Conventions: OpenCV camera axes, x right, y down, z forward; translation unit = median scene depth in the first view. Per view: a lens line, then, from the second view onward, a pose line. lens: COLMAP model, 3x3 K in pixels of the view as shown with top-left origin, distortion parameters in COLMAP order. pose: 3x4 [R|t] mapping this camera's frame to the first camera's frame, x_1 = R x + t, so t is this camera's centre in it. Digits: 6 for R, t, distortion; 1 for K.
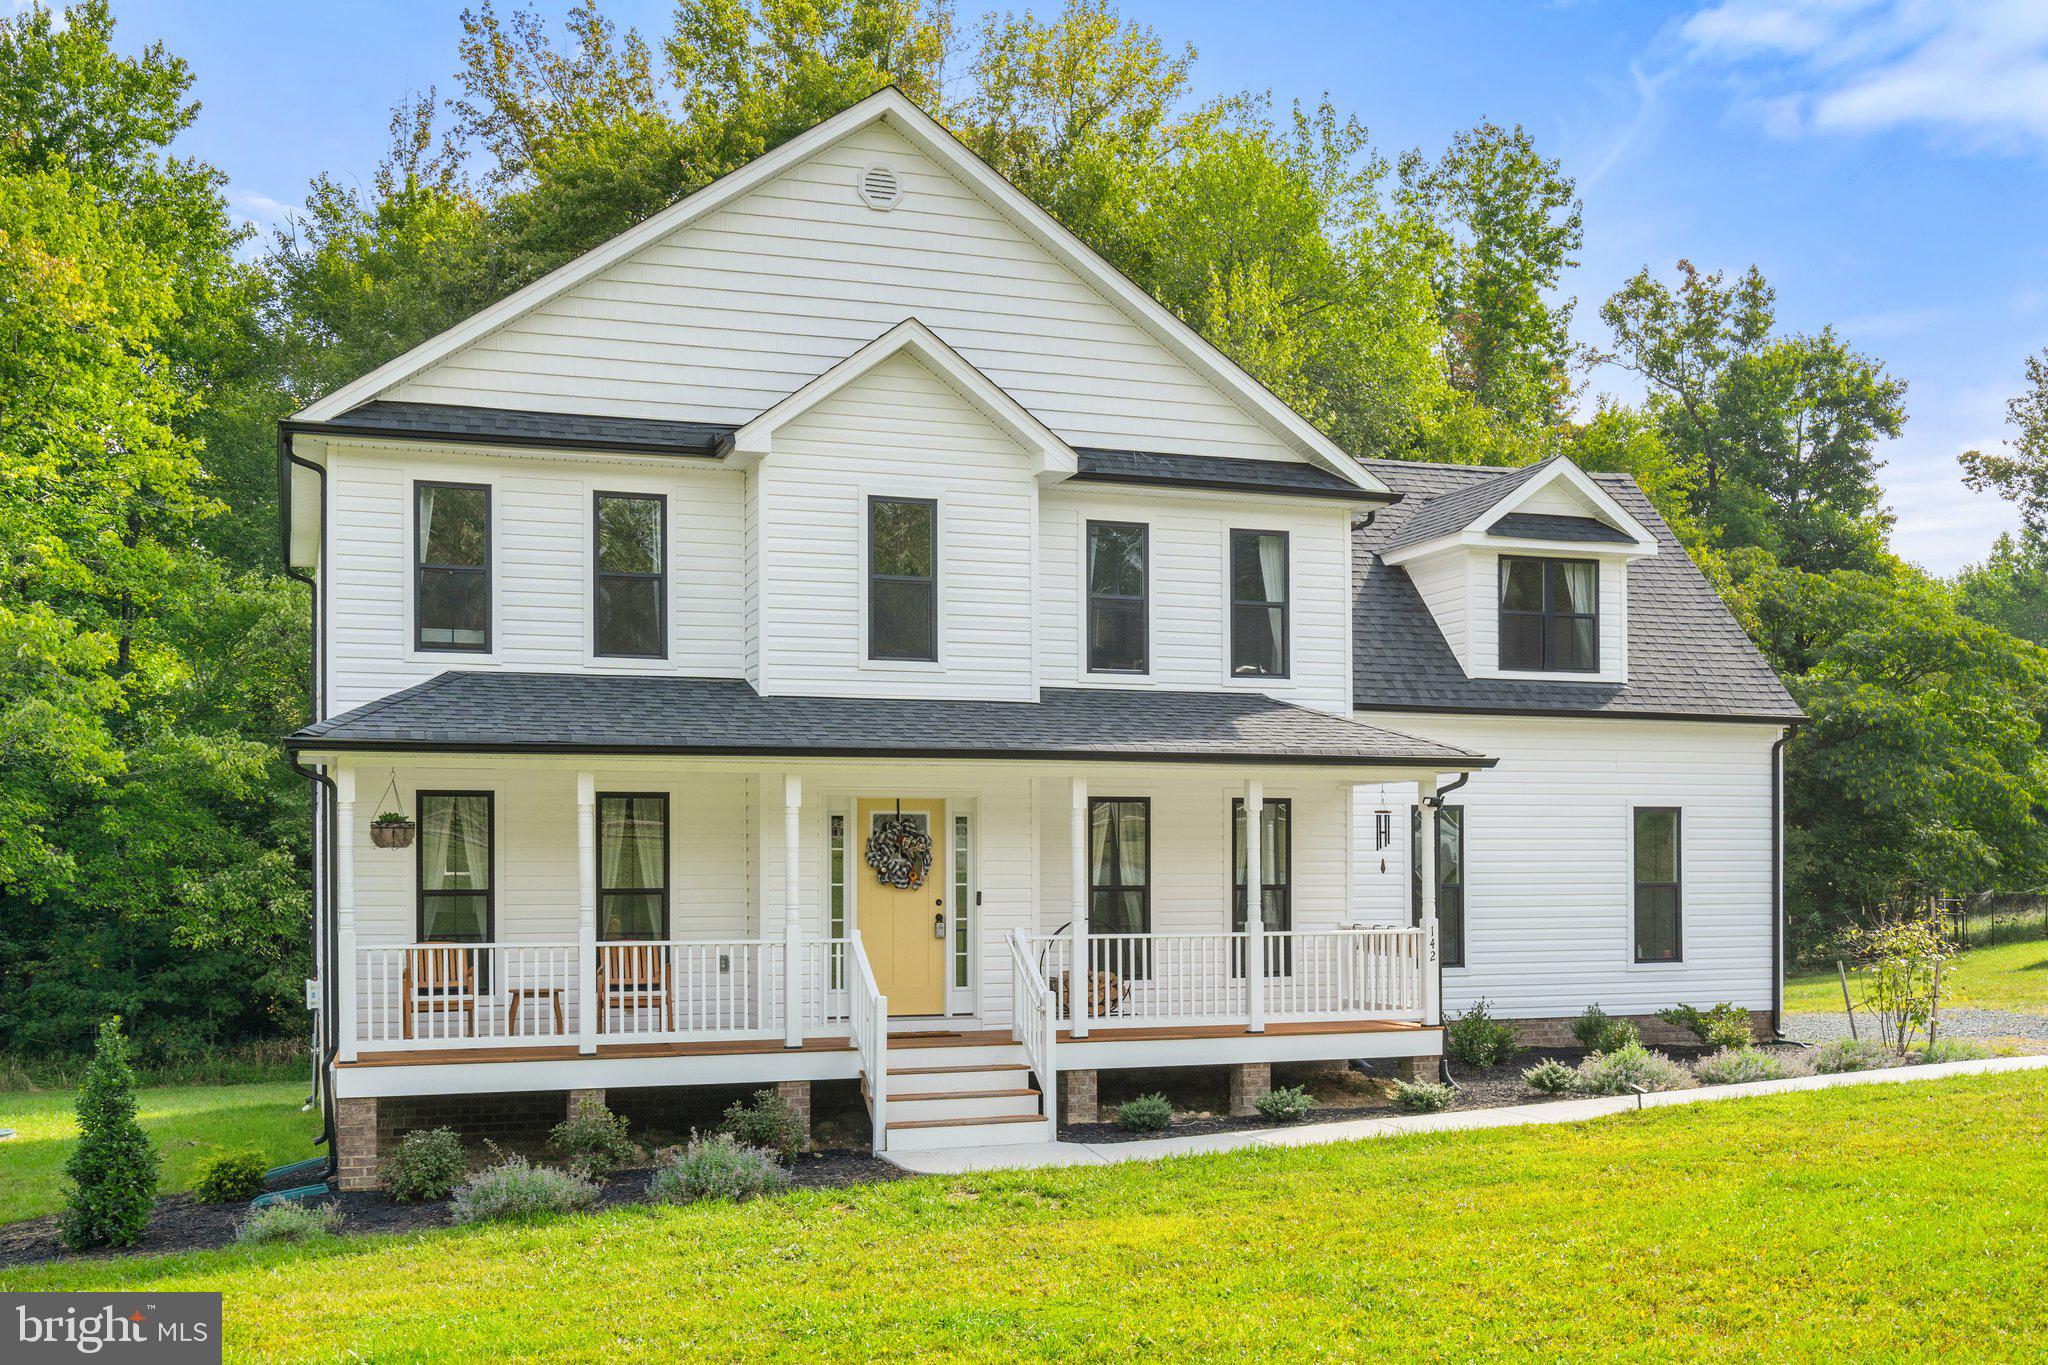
lens RADIAL K [[2034.6, 0, 1030.2], [0, 2034.6, 682.5], [0, 0, 1]] dist [0.011256, 0.000000]
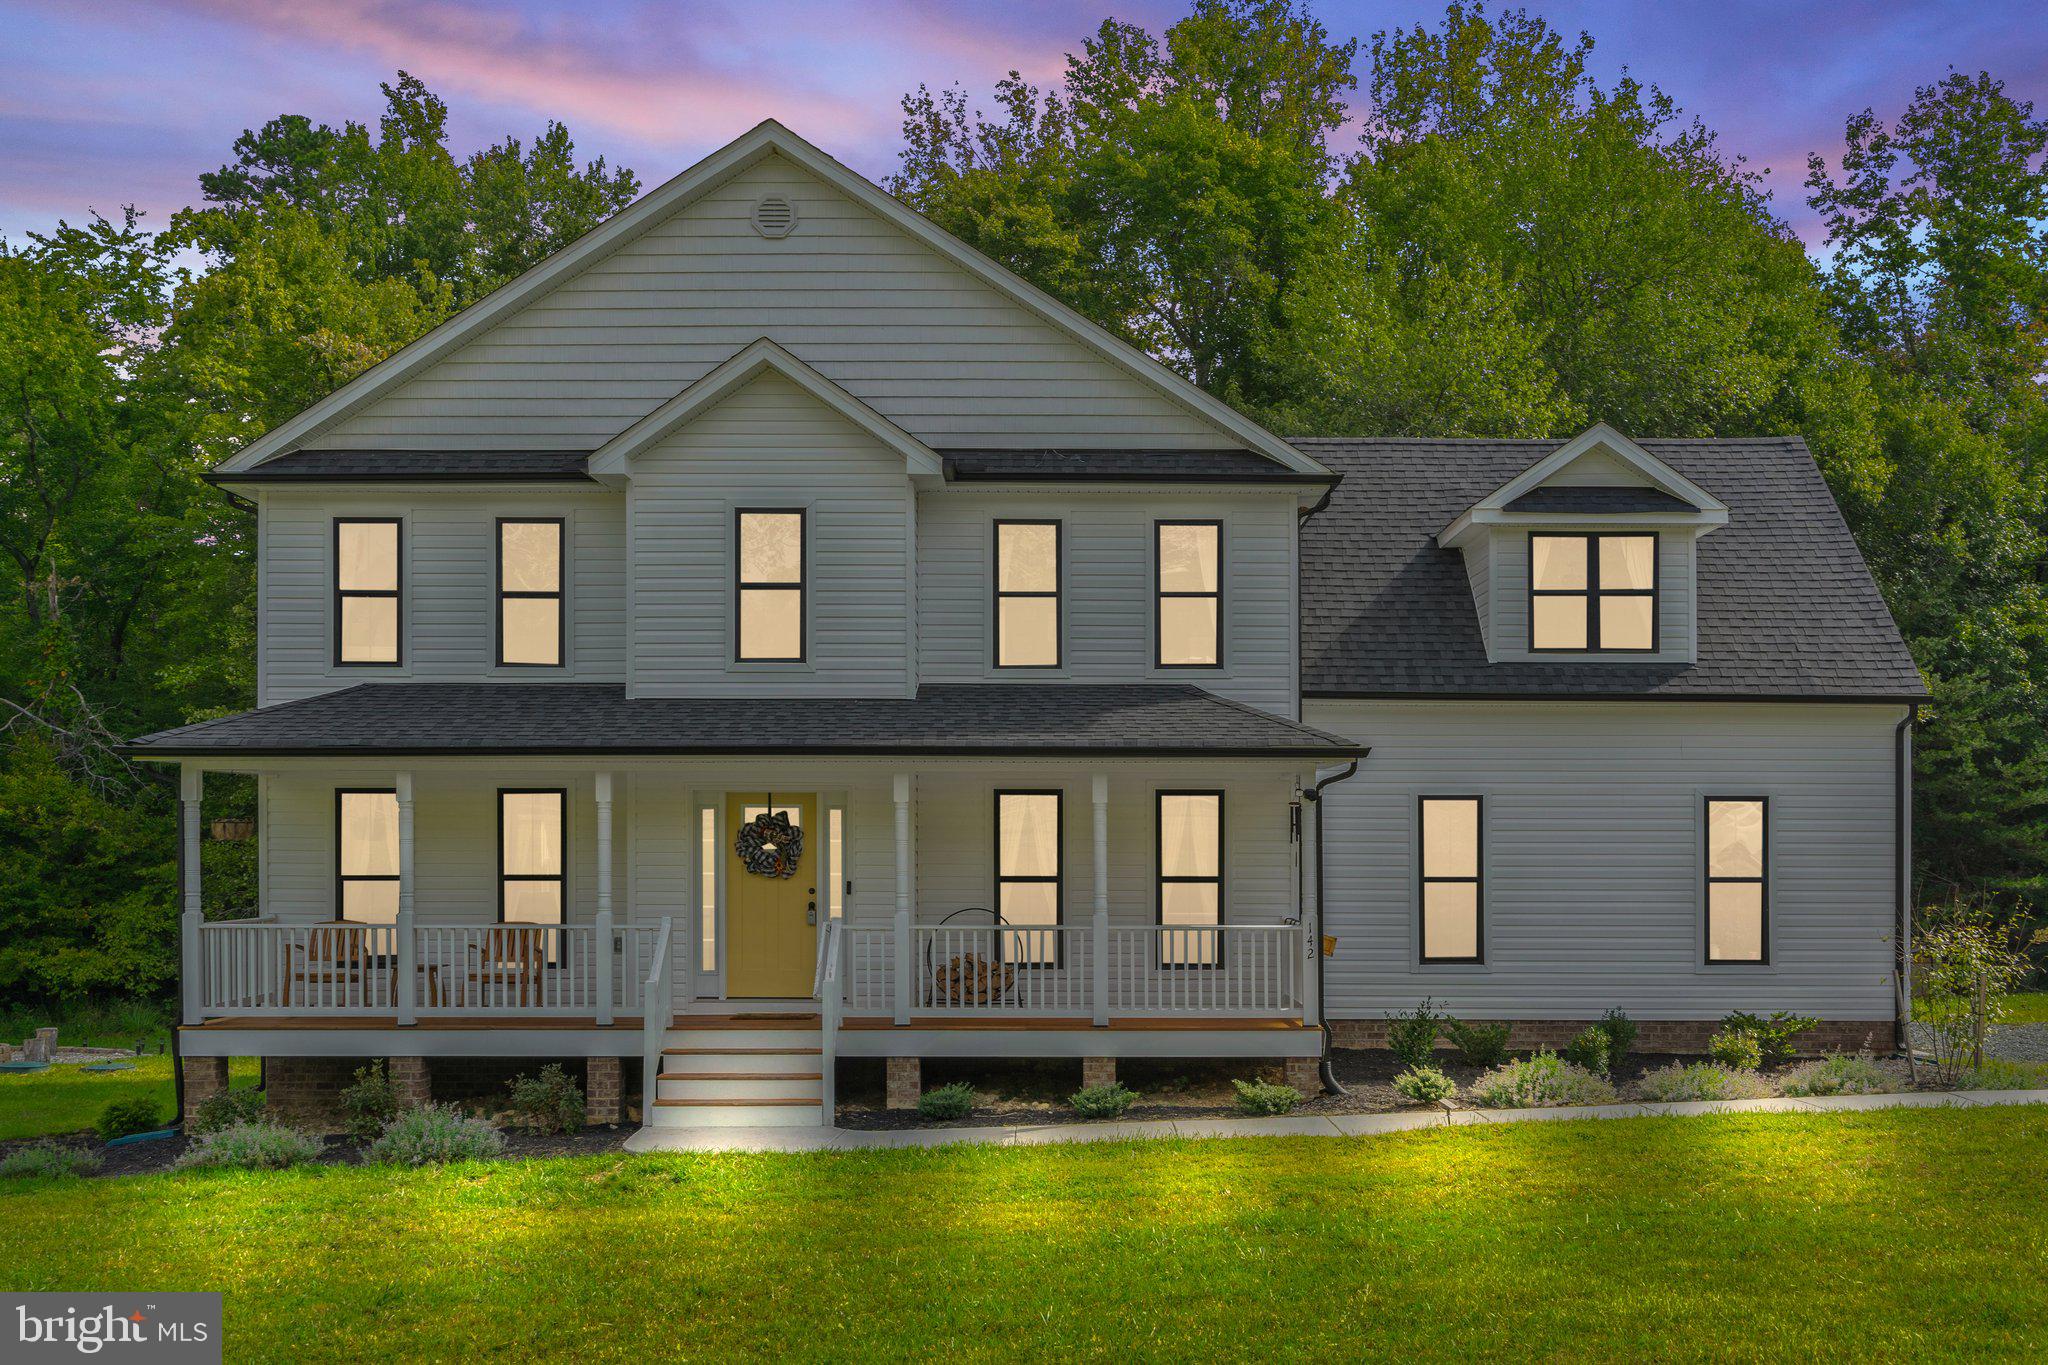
lens RADIAL K [[1868.4, 0, 1019.4], [0, 1868.4, 683.6], [0, 0, 1]] dist [0.006424, 0.000000]
pose [[0.942935, -0.024691, -0.332059, 0.367526], [0.024895, 0.999683, -0.003639, 0.006804], [0.332044, -0.004835, 0.943252, 0.123144]]
